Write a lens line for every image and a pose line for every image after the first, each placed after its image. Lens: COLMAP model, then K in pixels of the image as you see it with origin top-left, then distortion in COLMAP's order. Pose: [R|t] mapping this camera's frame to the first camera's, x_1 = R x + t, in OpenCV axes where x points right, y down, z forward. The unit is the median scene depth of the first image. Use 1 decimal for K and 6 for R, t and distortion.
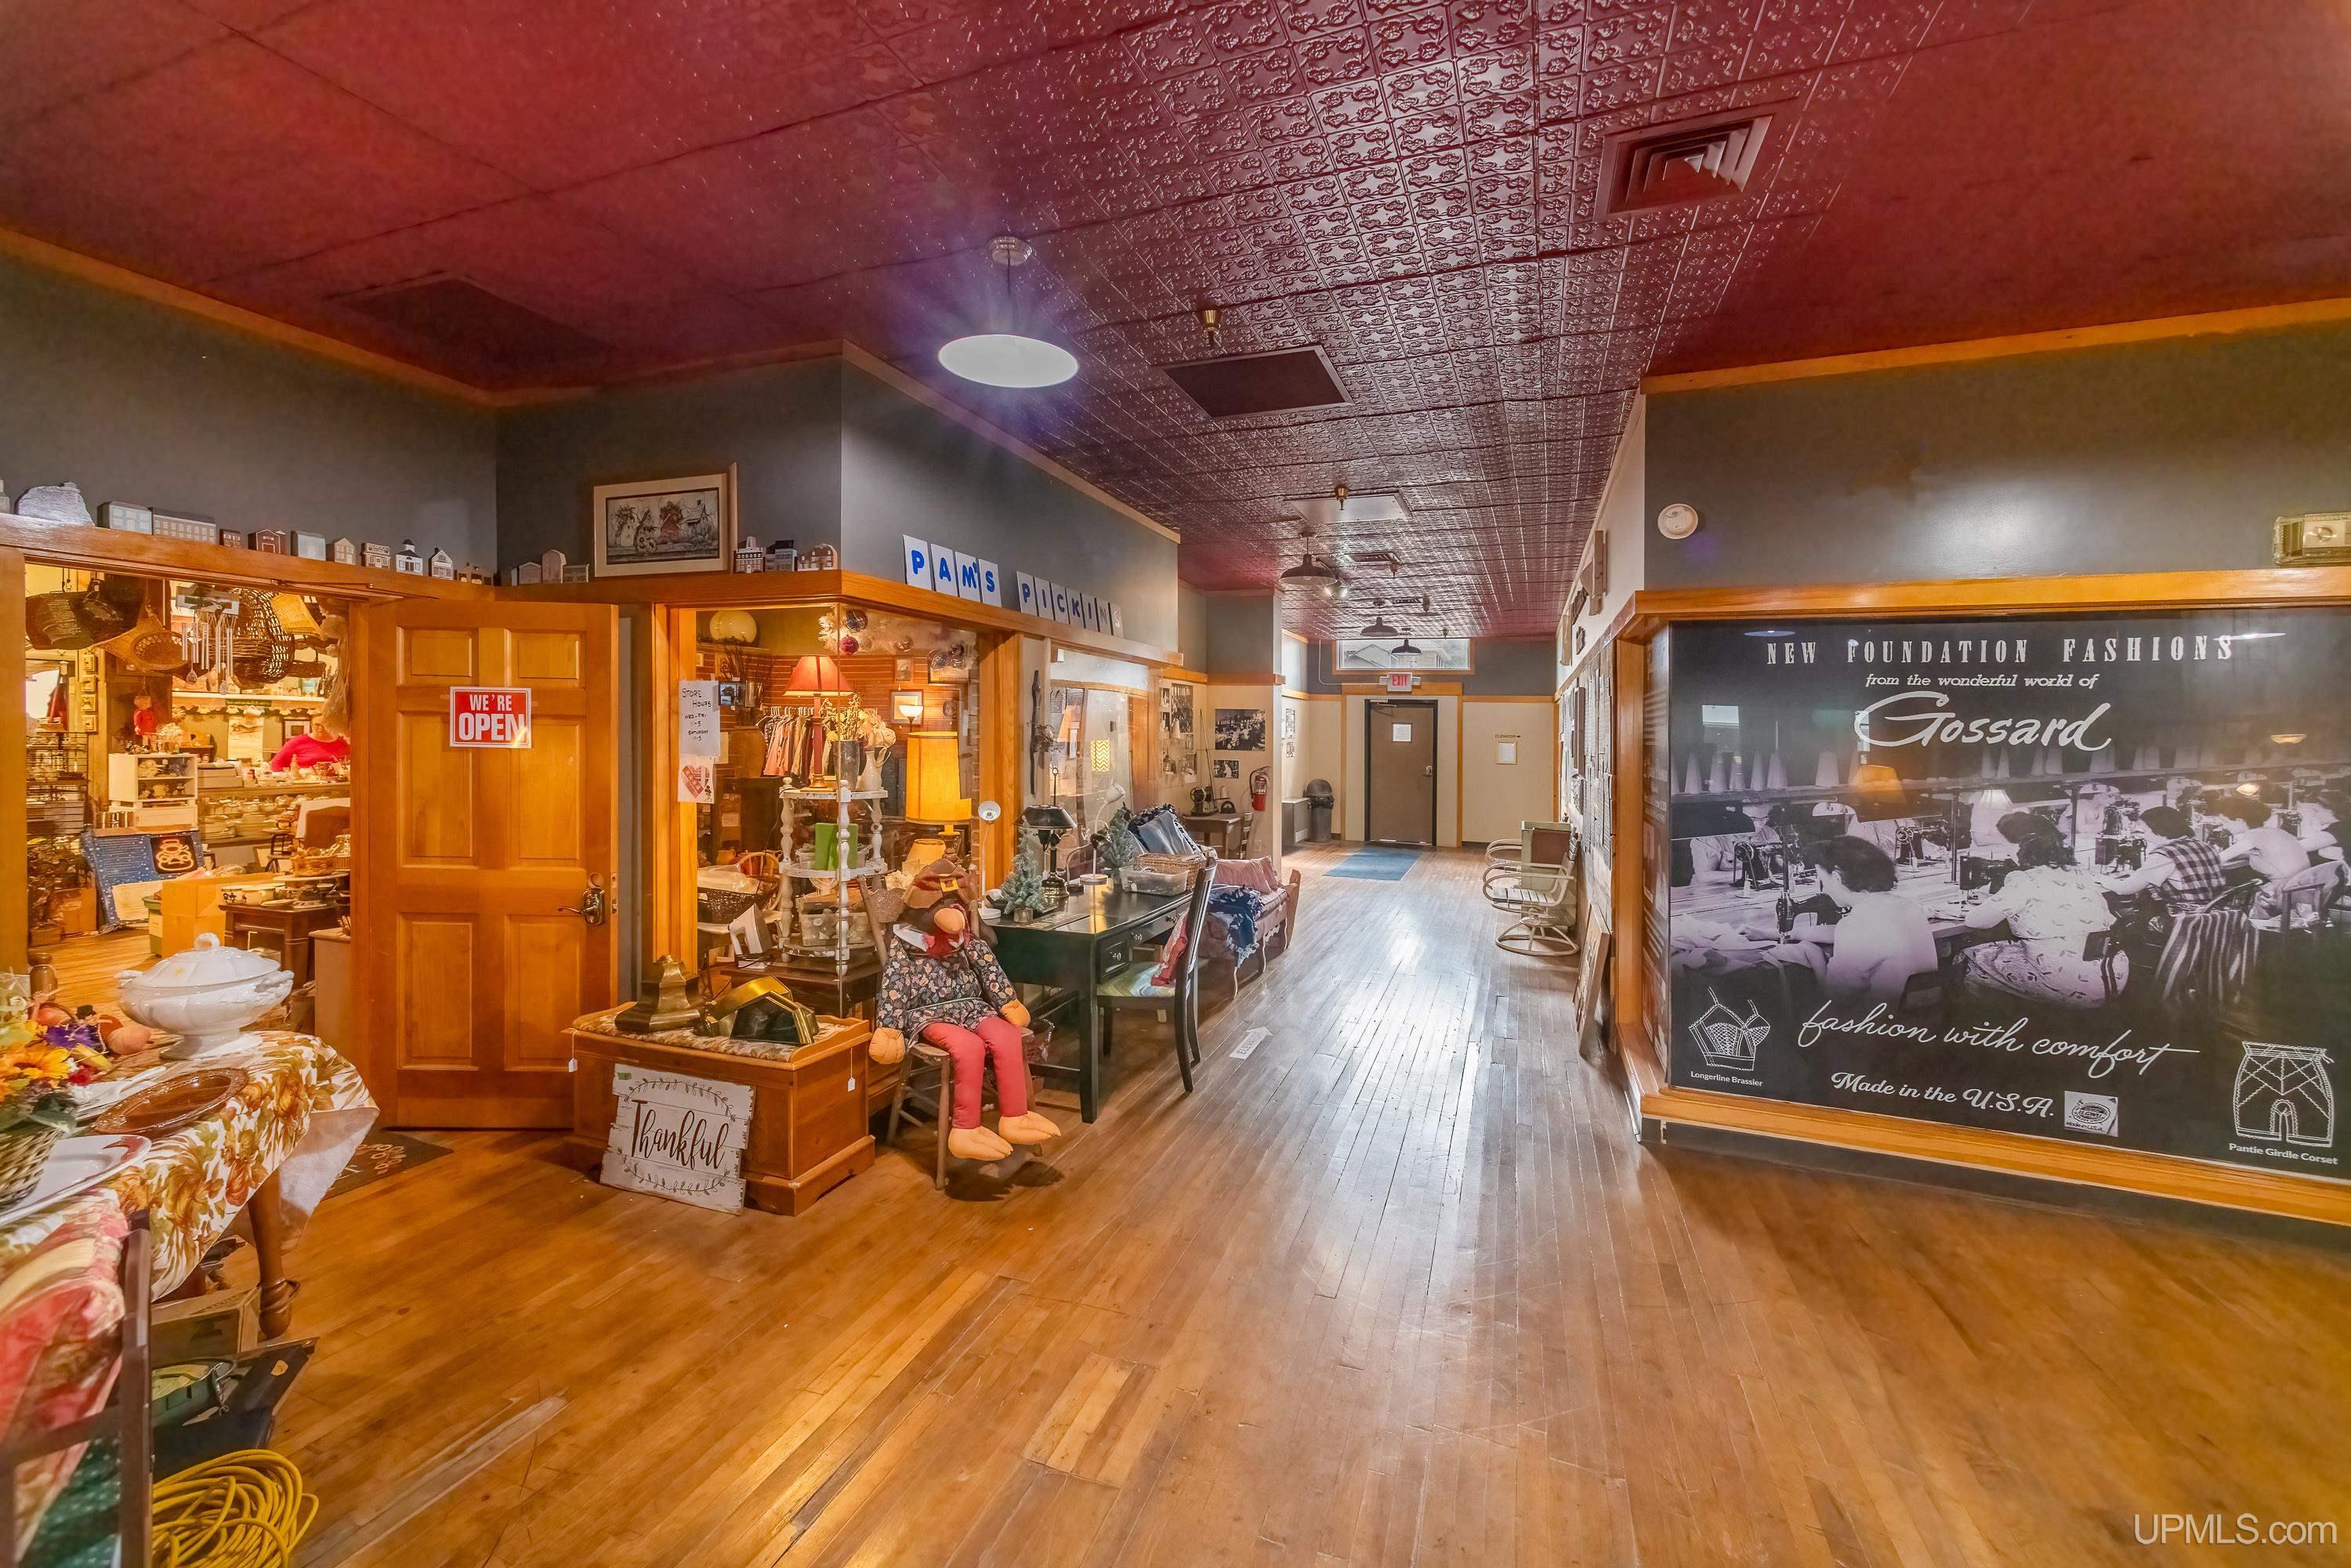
lens RADIAL K [[907.6, 0, 1176.5], [0, 907.6, 748.8], [0, 0, 1]] dist [0.007907, -0.000080]
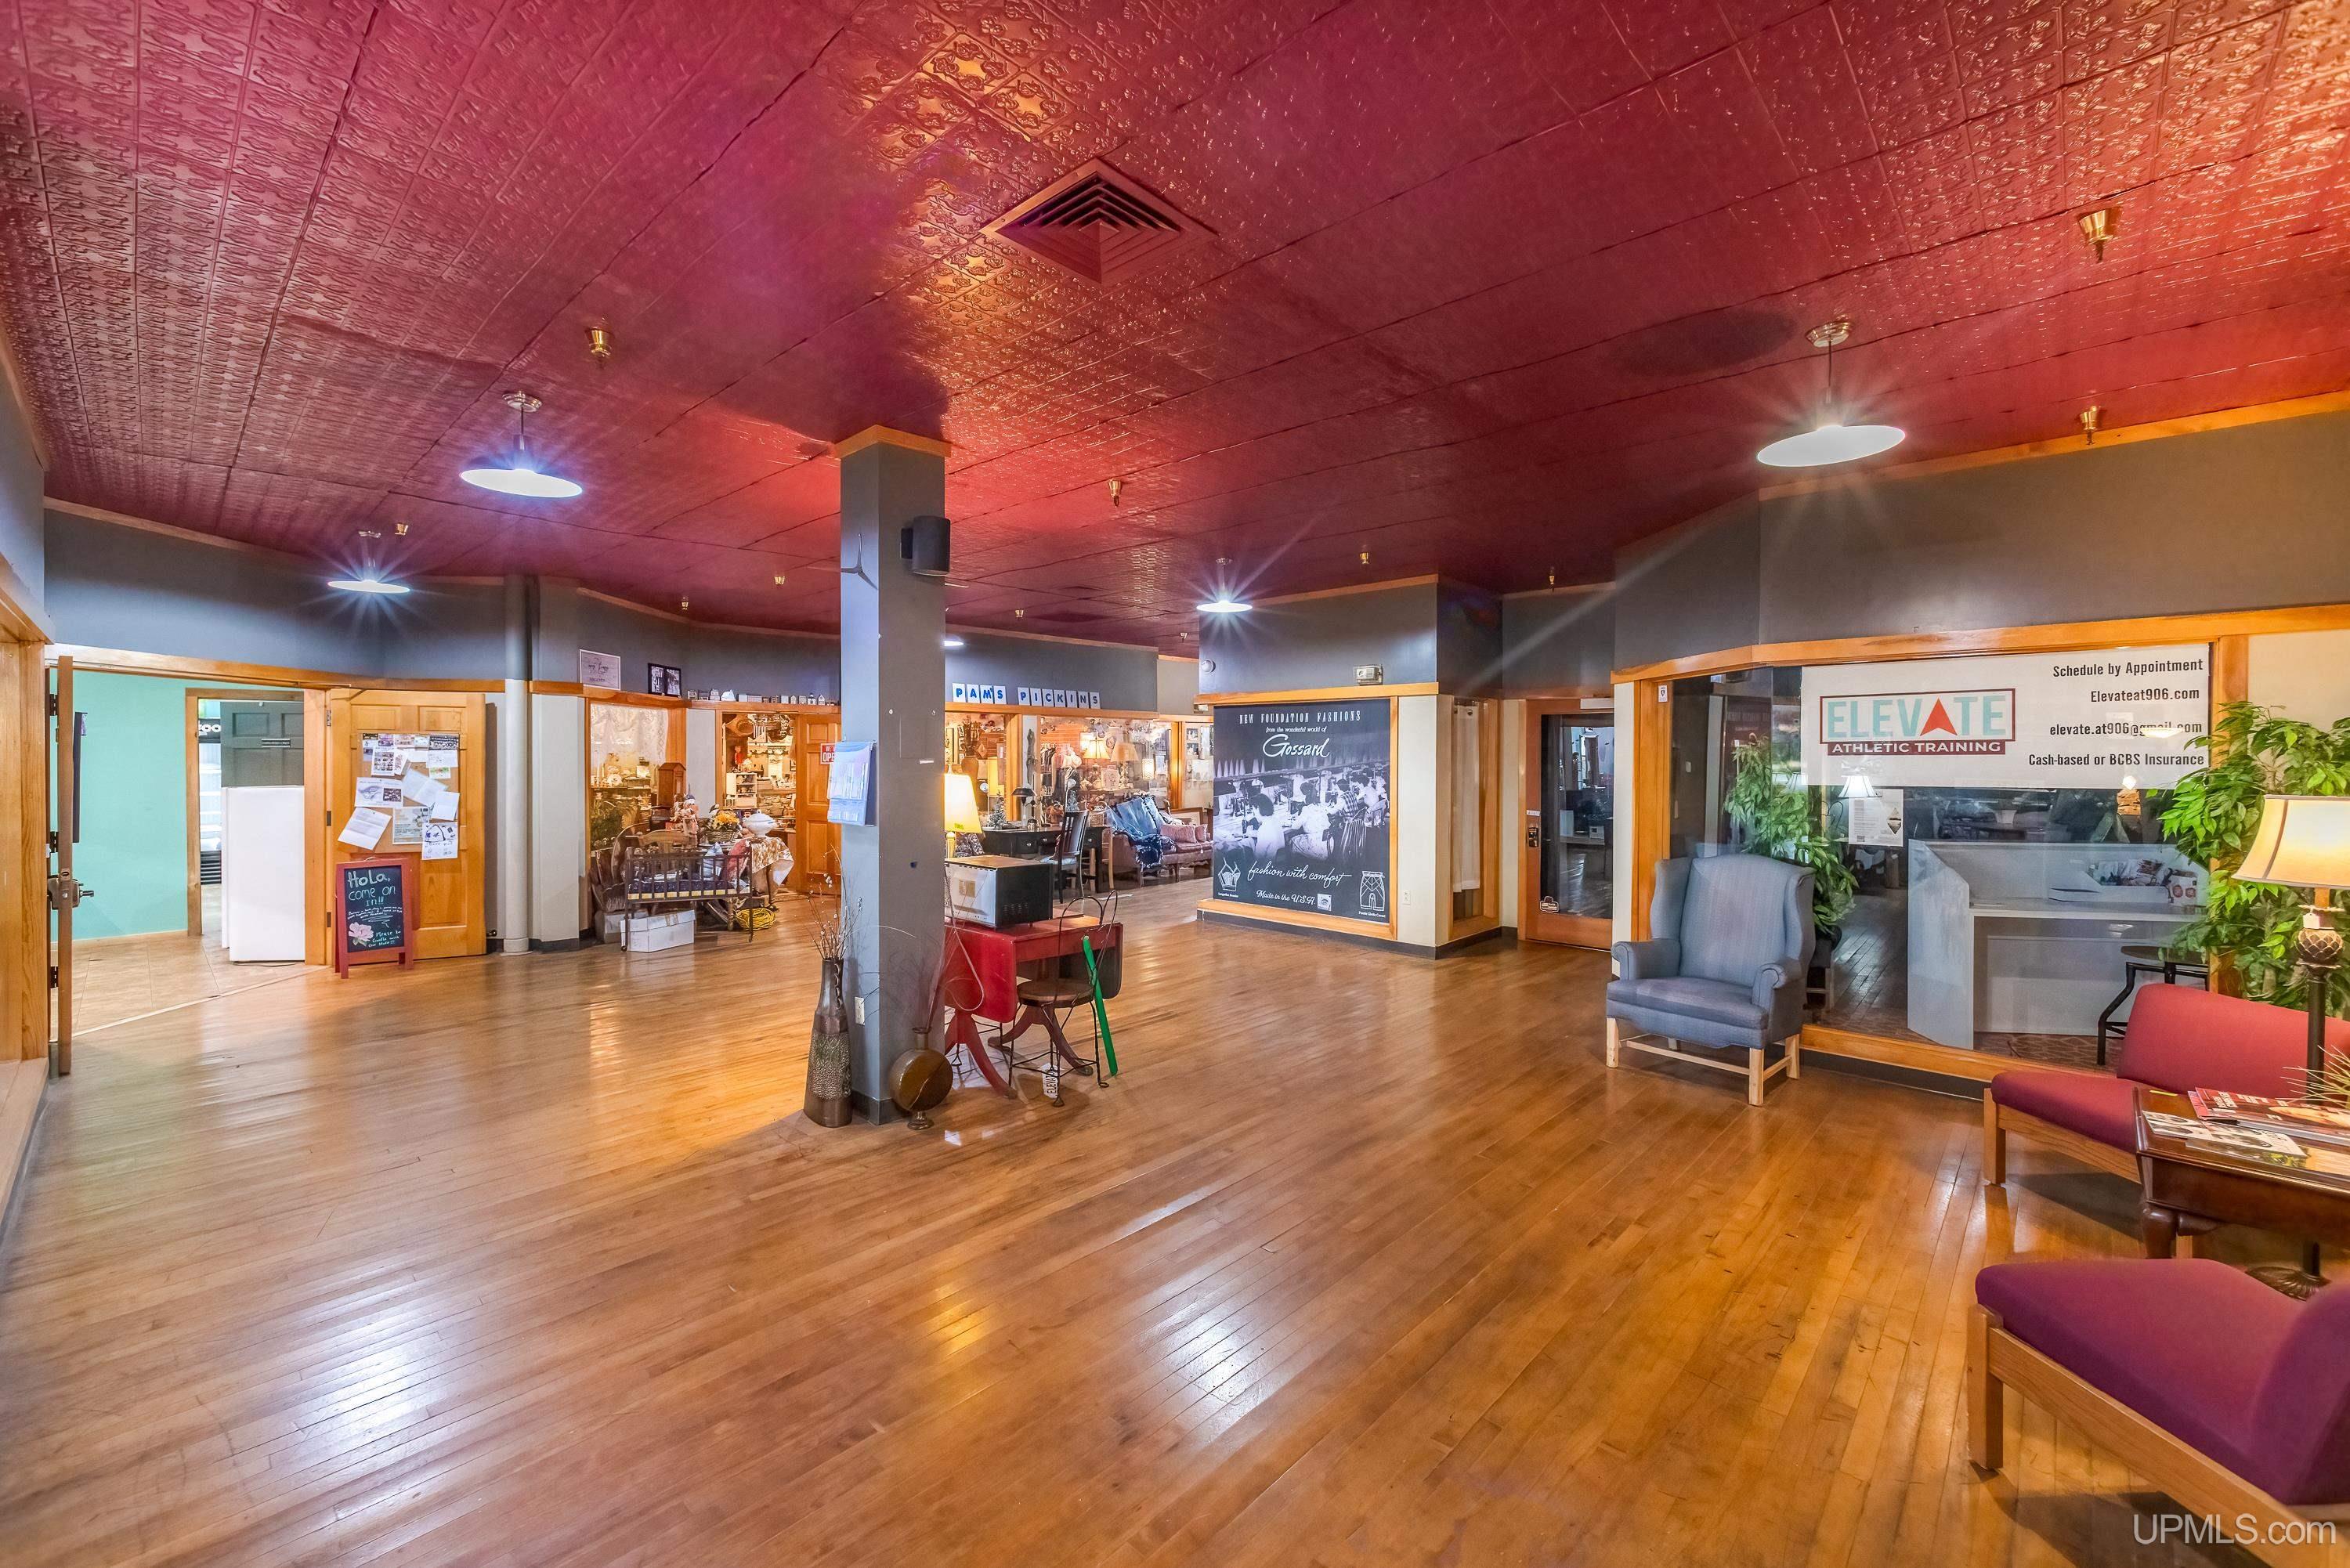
lens RADIAL K [[933.8, 0, 1175.5], [0, 933.8, 760.7], [0, 0, 1]] dist [0.000558, 0.000002]
pose [[0.922391, -0.012780, -0.386046, 1.549246], [0.006181, 0.999813, -0.018328, 0.053537], [0.386208, 0.014519, 0.922297, -1.455352]]
